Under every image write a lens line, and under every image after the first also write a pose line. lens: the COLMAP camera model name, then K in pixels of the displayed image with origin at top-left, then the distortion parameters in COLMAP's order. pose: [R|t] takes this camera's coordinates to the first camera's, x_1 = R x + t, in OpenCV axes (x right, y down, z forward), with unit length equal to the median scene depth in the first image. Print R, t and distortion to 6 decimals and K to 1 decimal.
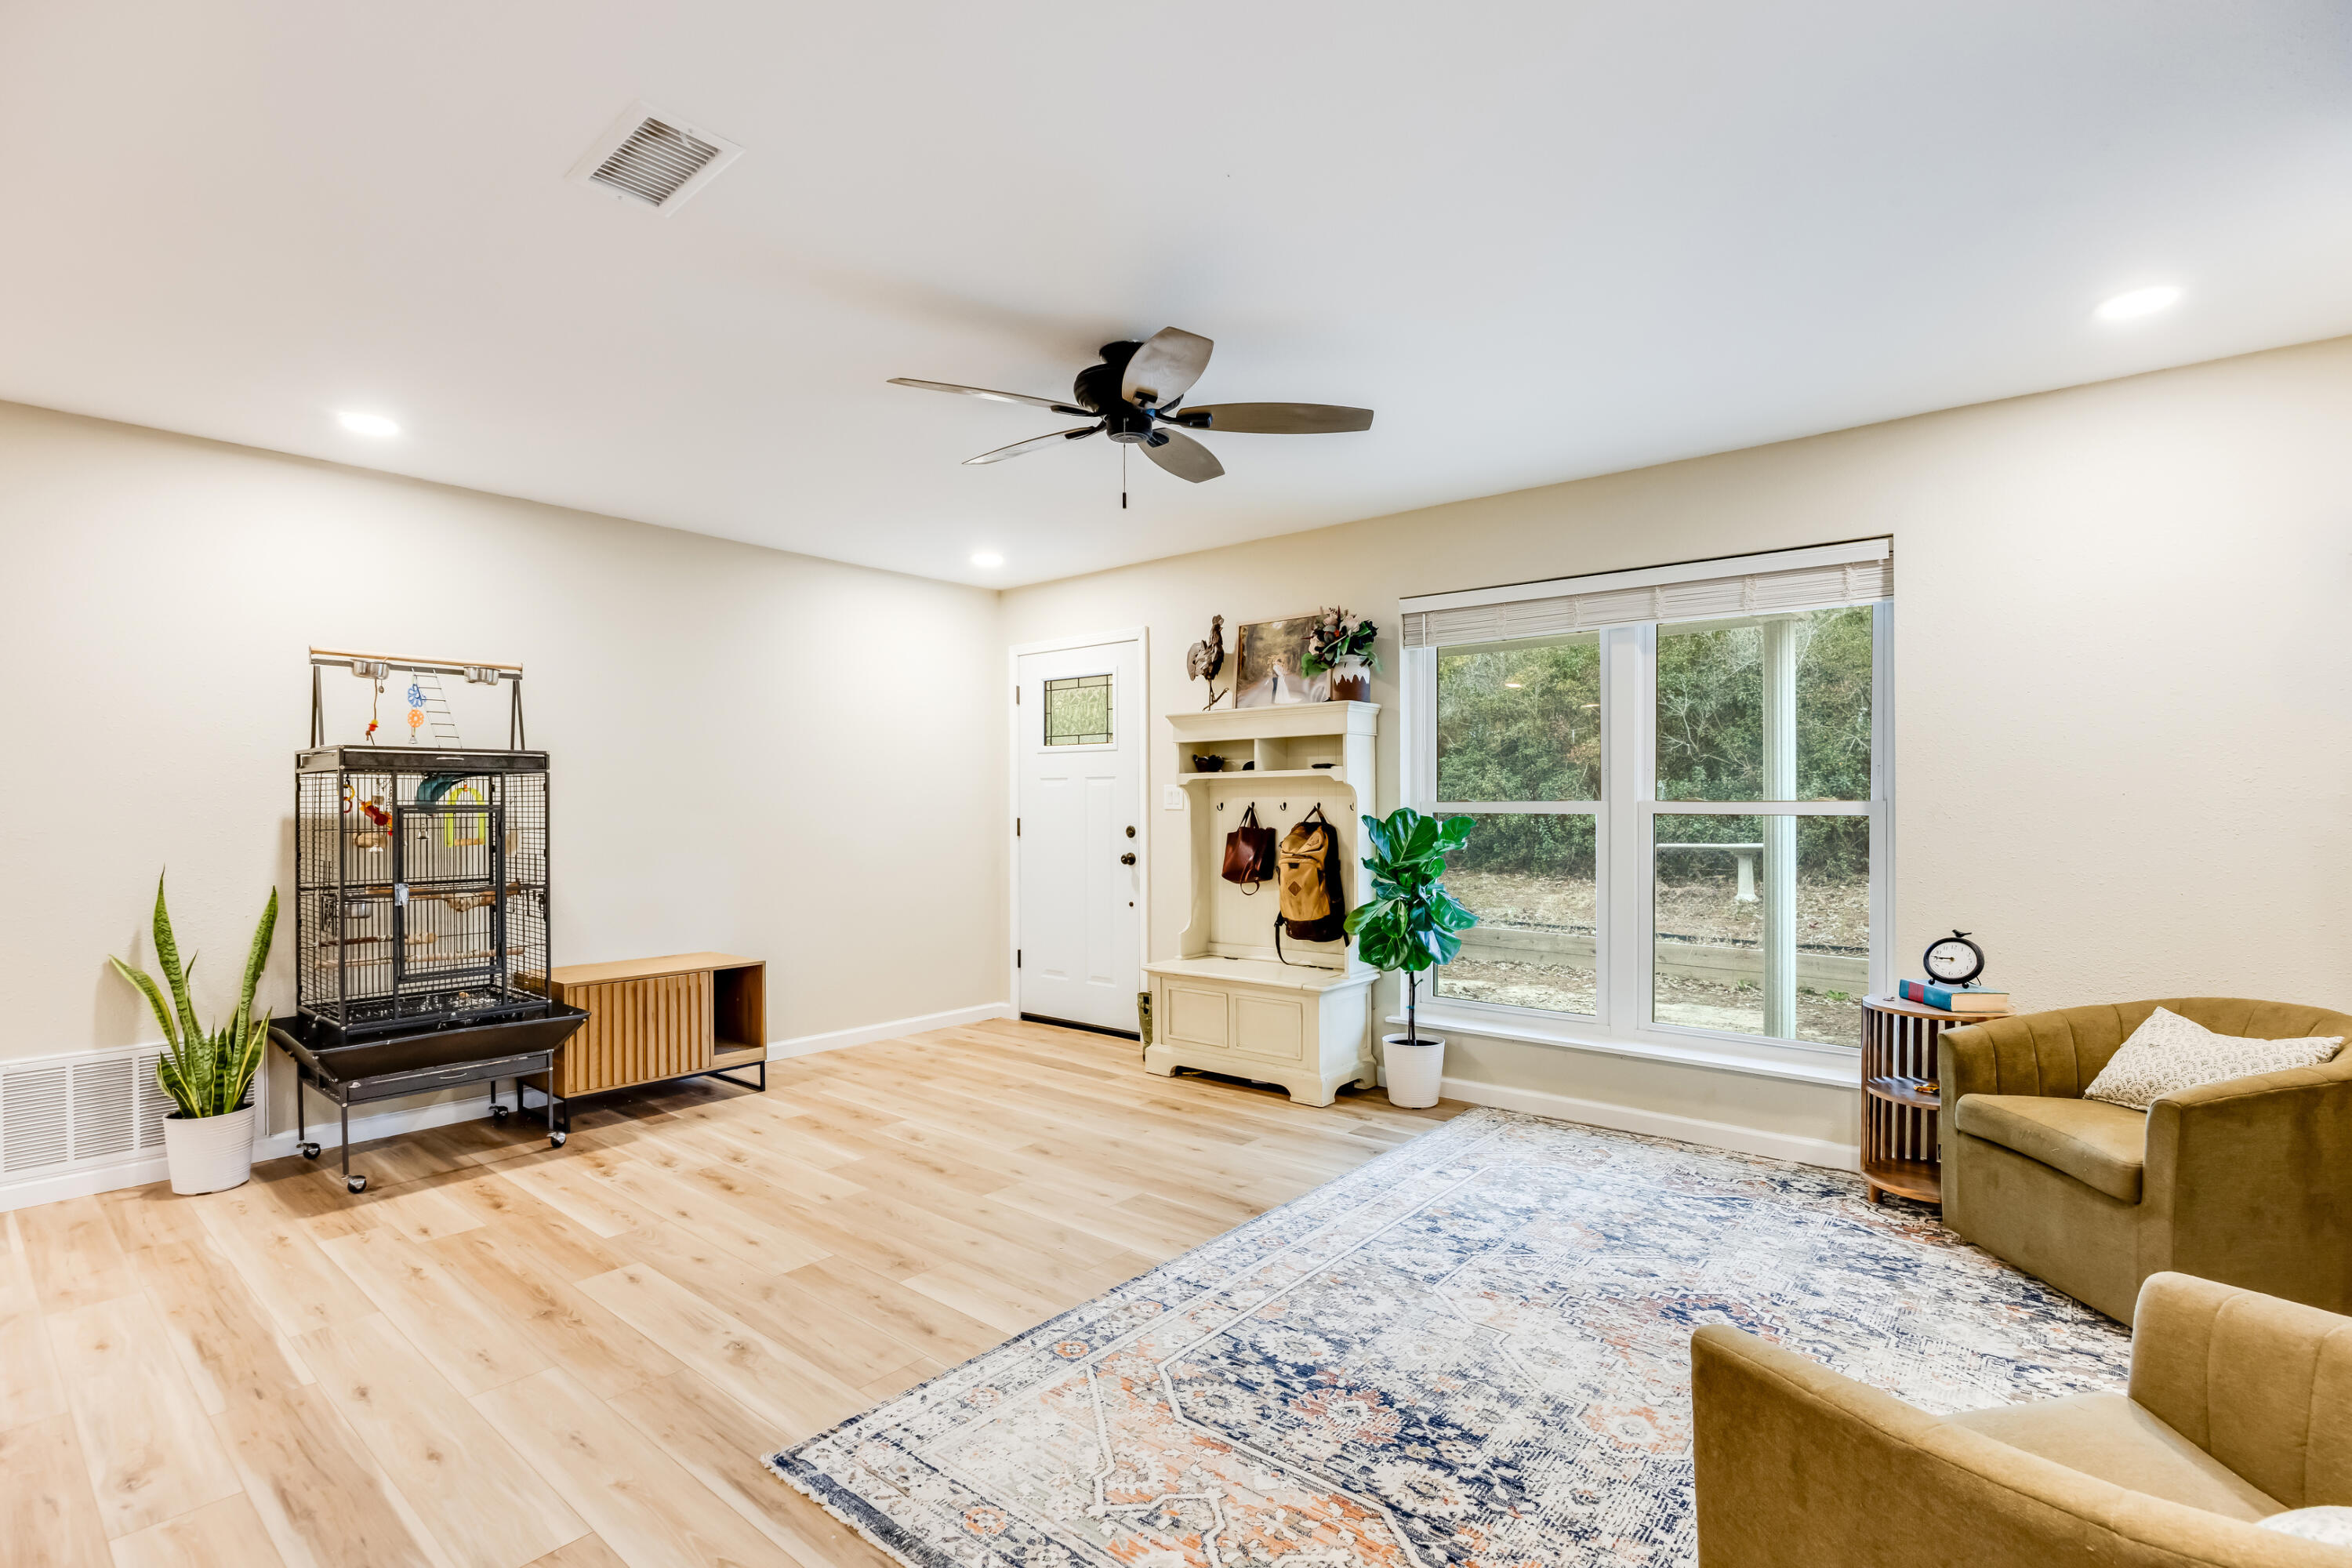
lens RADIAL K [[1083.3, 0, 1173.3], [0, 1083.3, 803.2], [0, 0, 1]] dist [-0.012636, 0.000493]
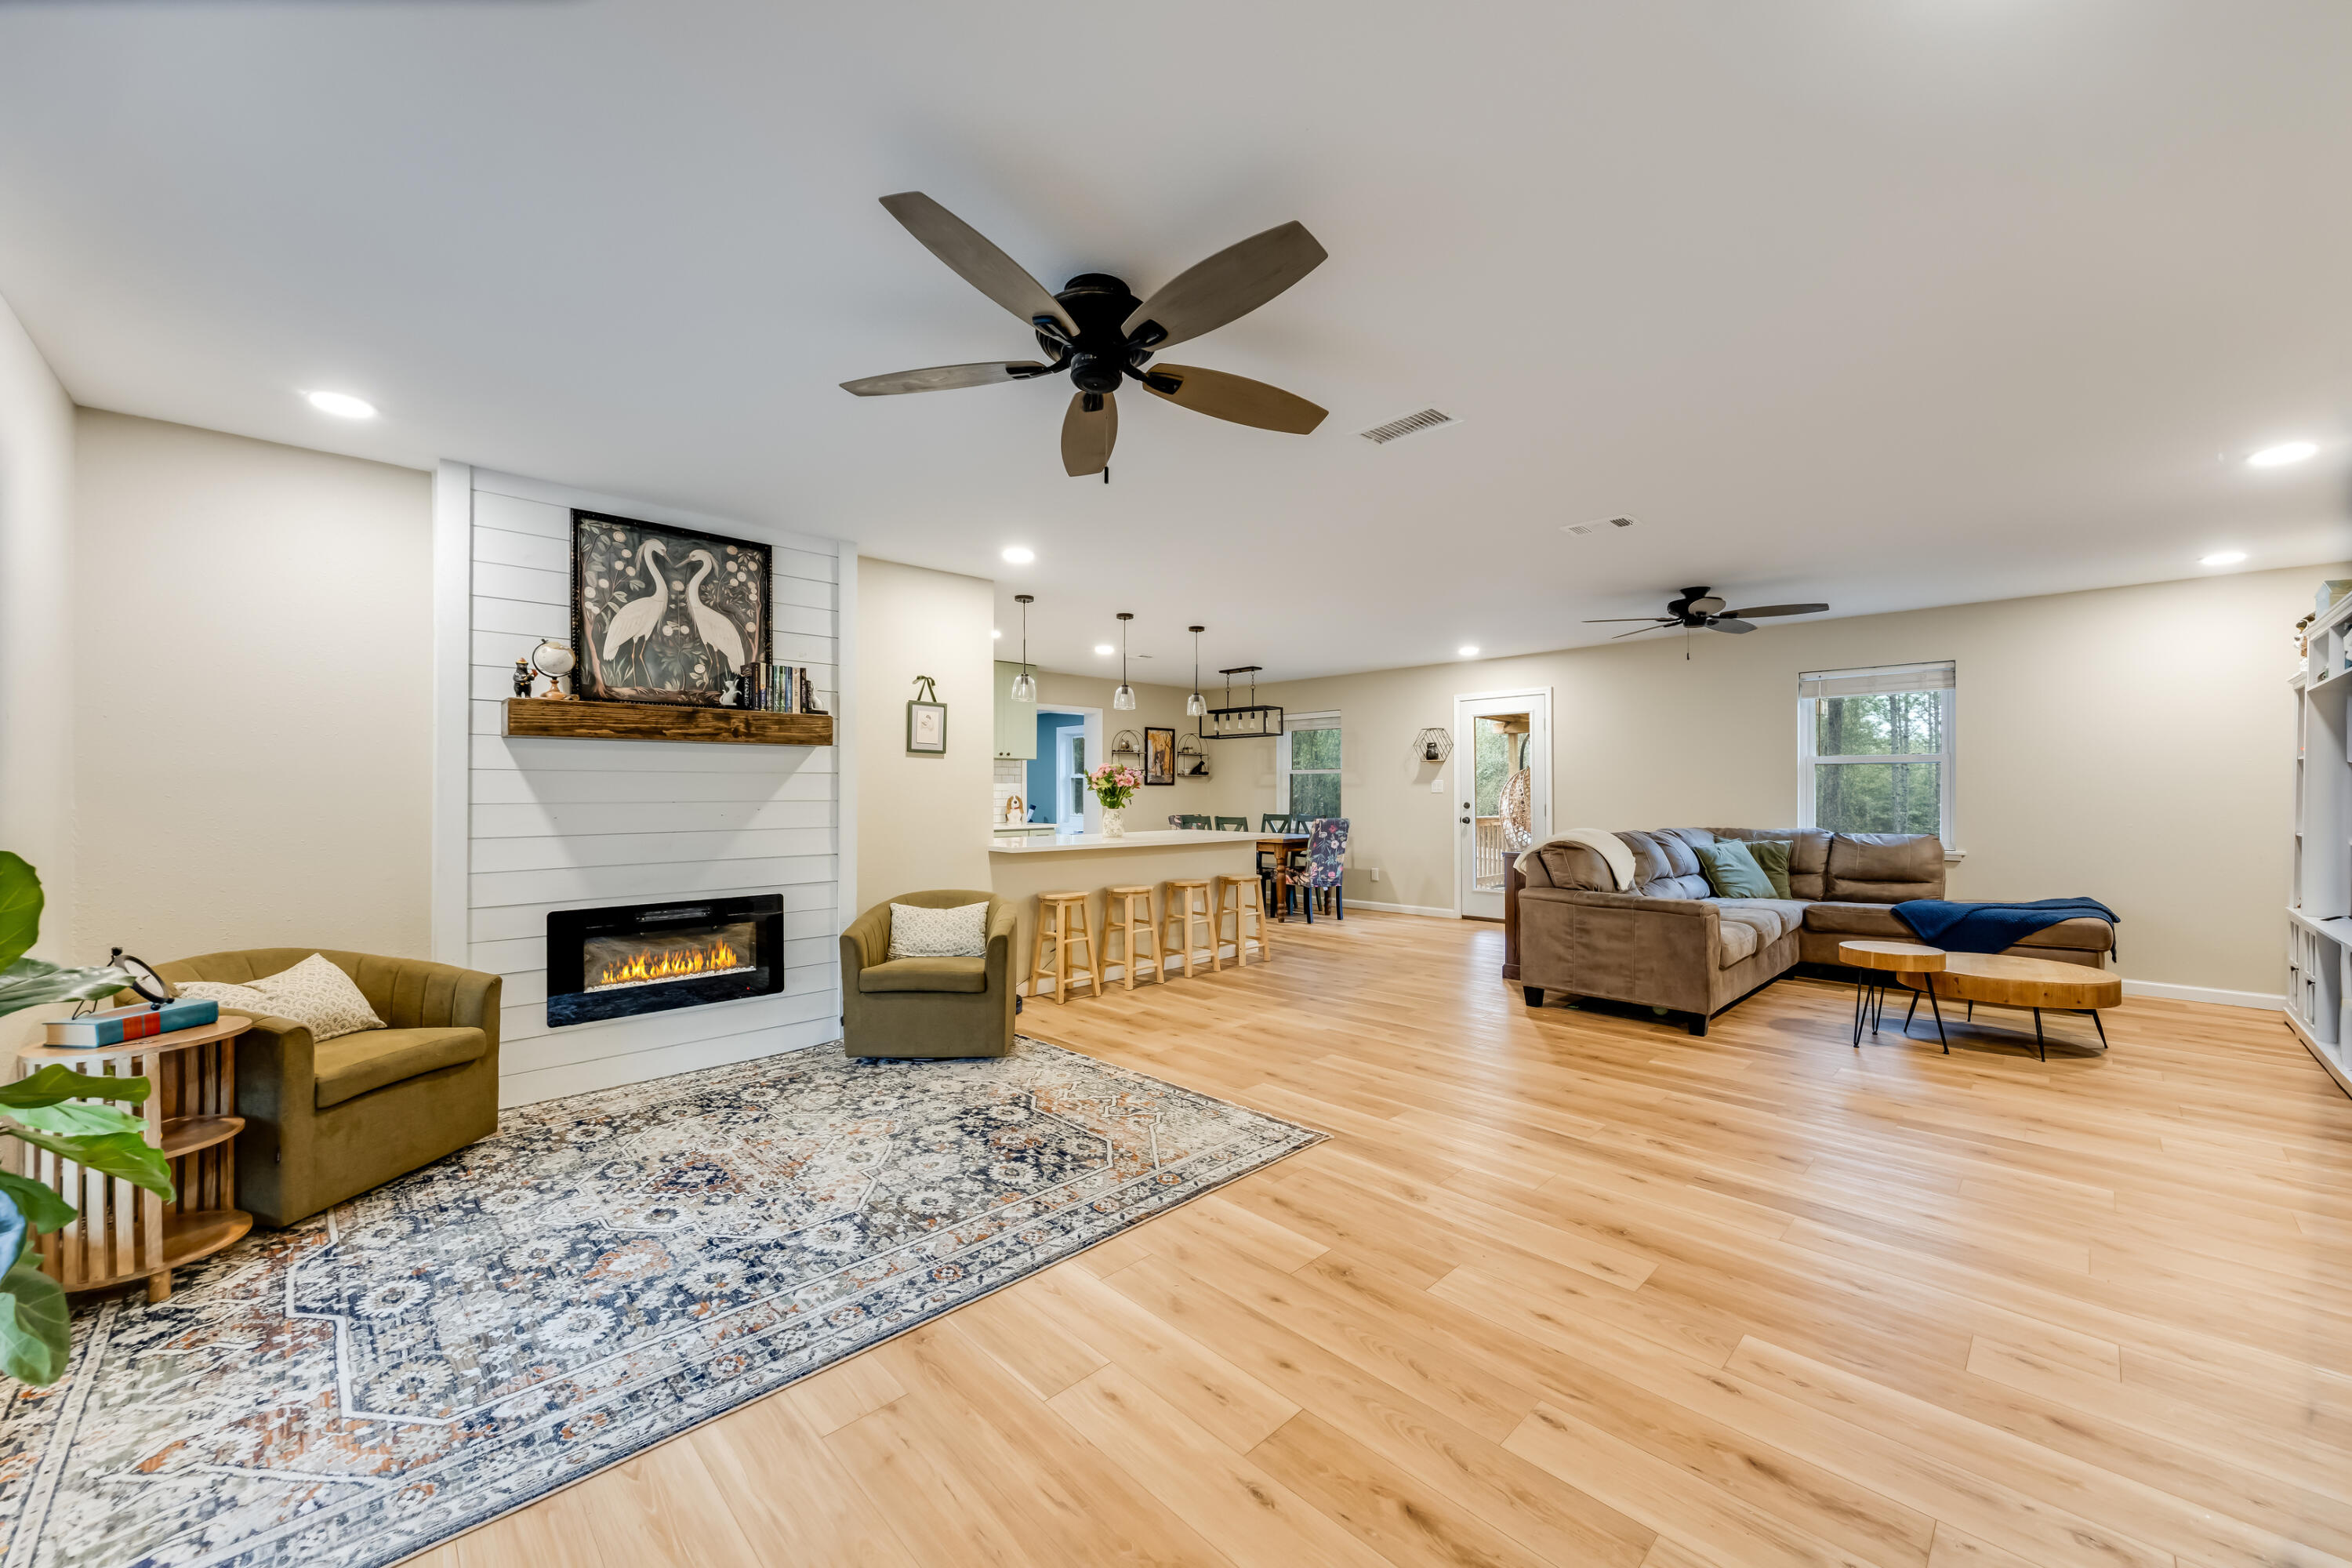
lens RADIAL K [[896.7, 0, 1175.6], [0, 896.7, 788.4], [0, 0, 1]] dist [-0.002074, 0.000043]
pose [[-0.994664, 0.005072, 0.103044, -0.149811], [0.004734, 0.999983, -0.003519, -0.000787], [-0.103060, -0.003013, -0.994671, 1.435605]]
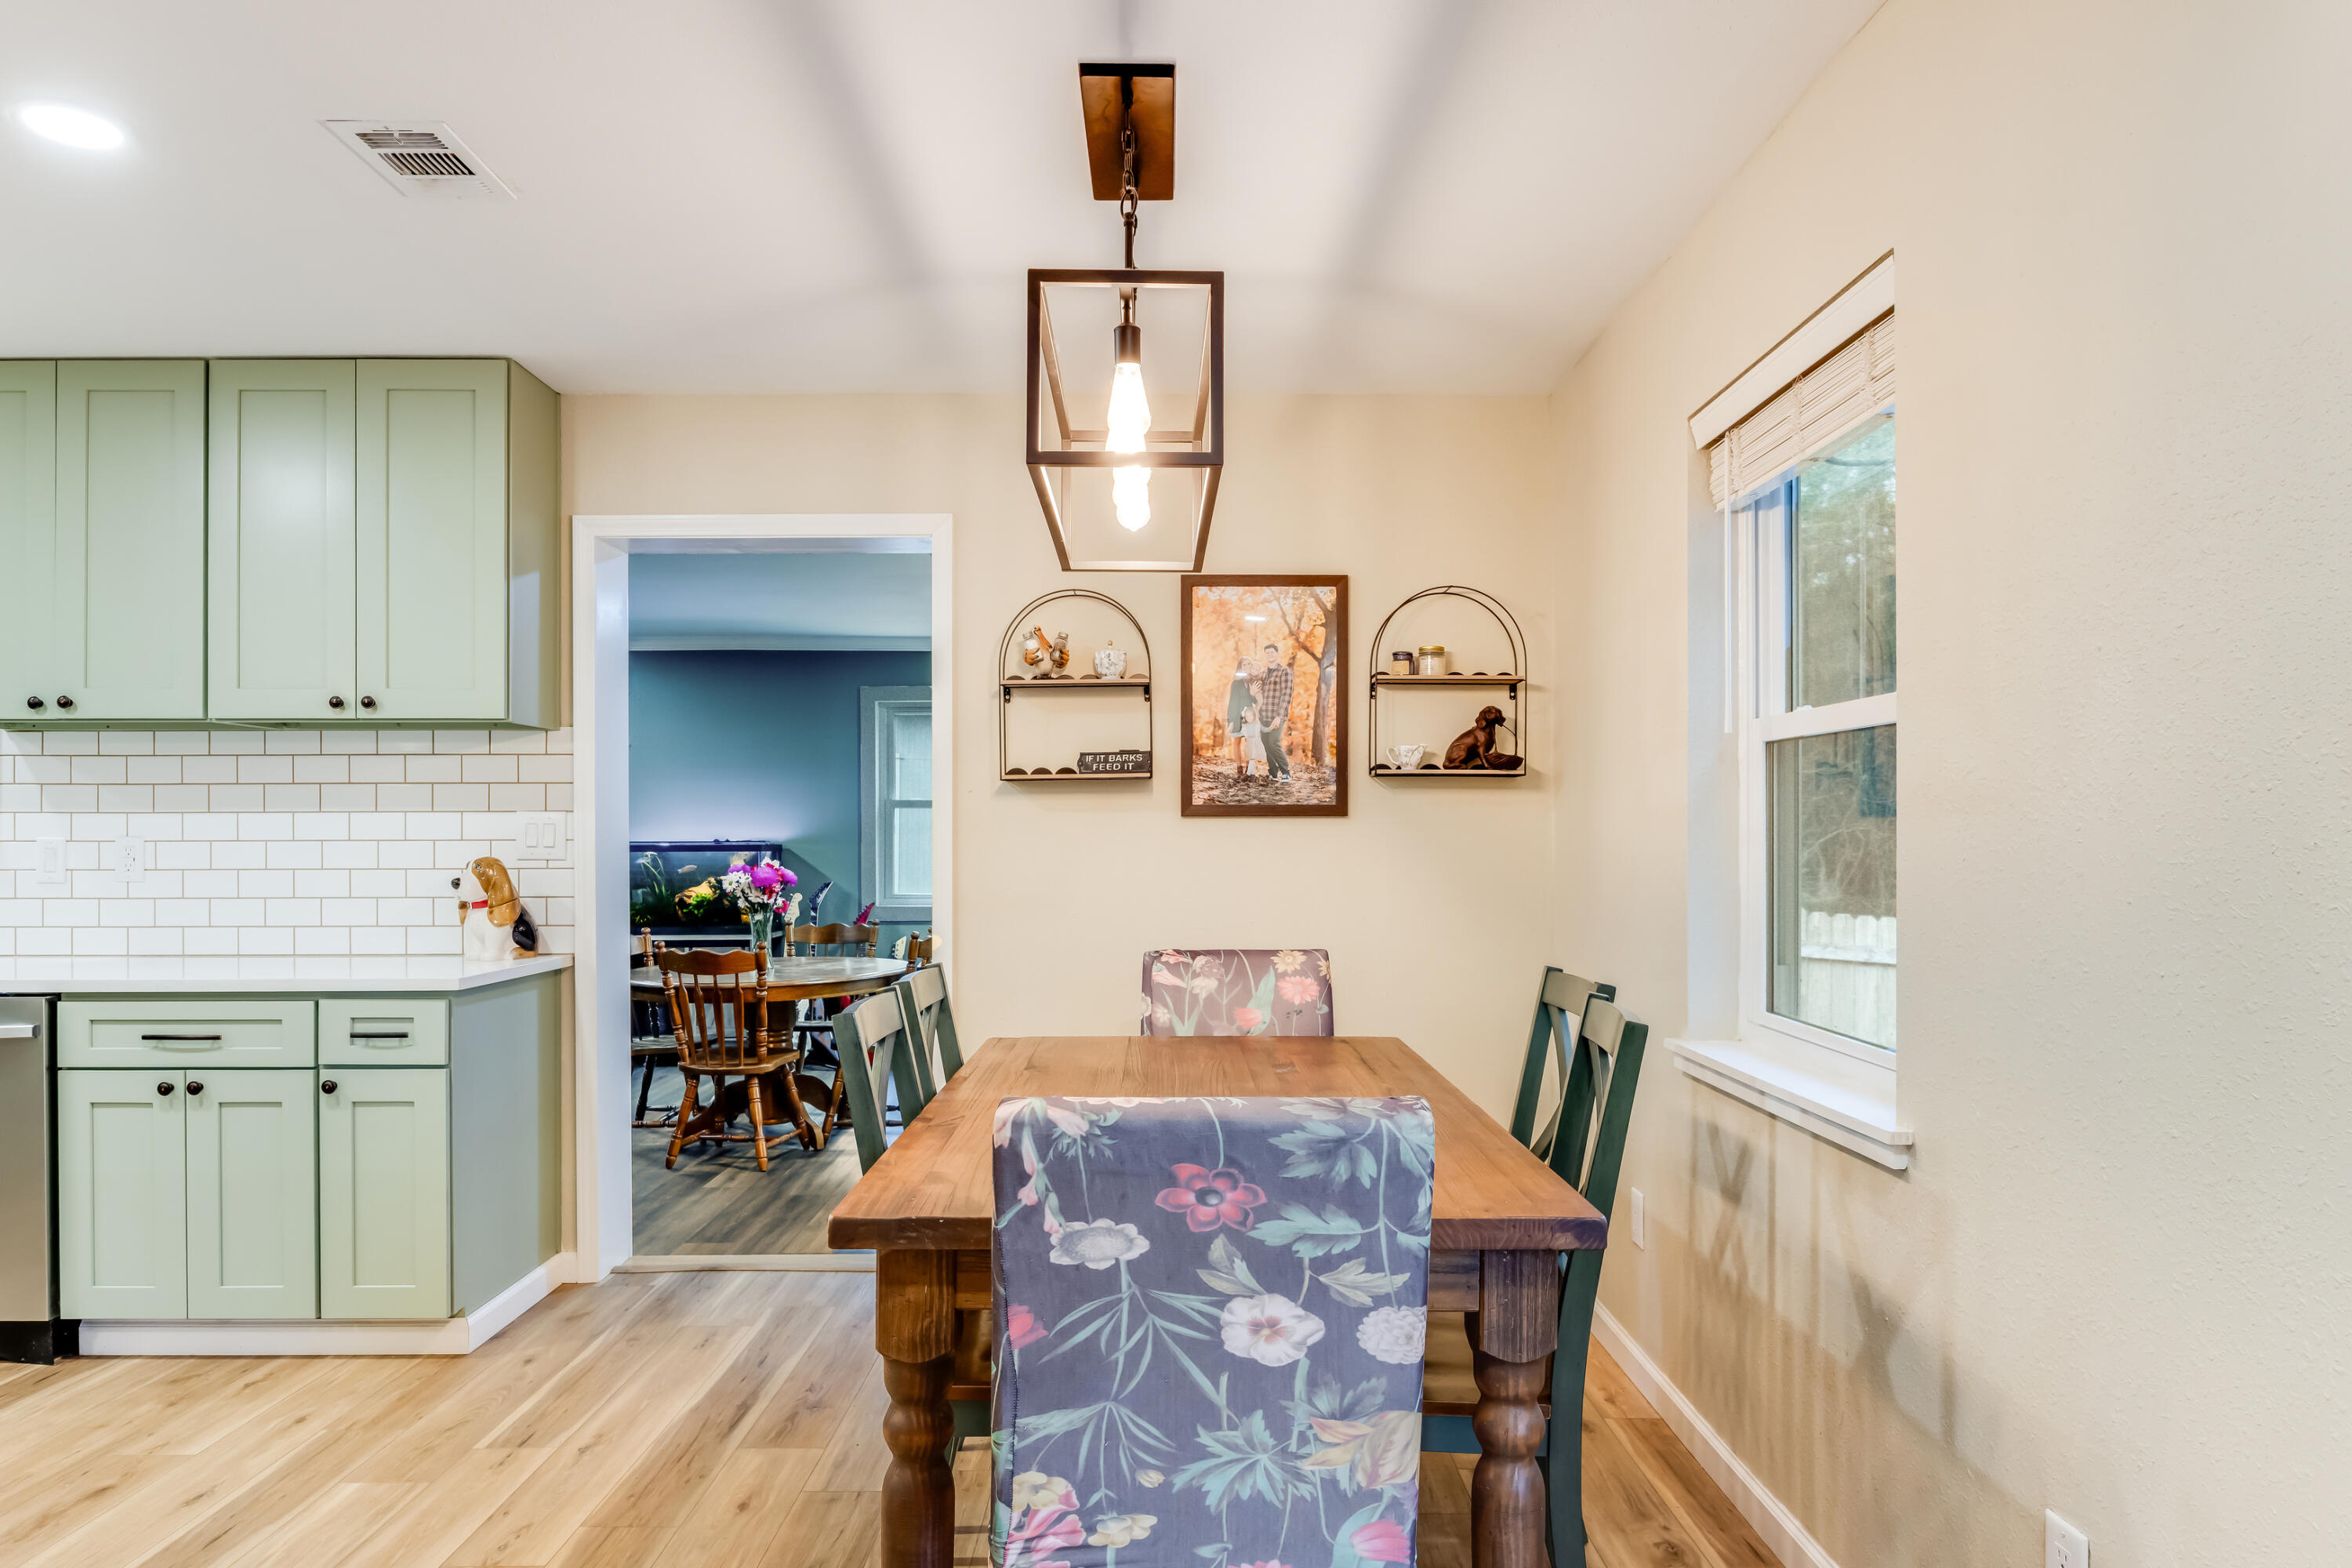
lens RADIAL K [[1490.0, 0, 1177.4], [0, 1490.0, 838.4], [0, 0, 1]] dist [-0.004822, -0.002590]
pose [[-0.644969, 0.003824, 0.764199, -0.628976], [0.004284, 0.999990, -0.001389, -0.002826], [-0.764197, 0.002378, -0.644979, -0.621539]]
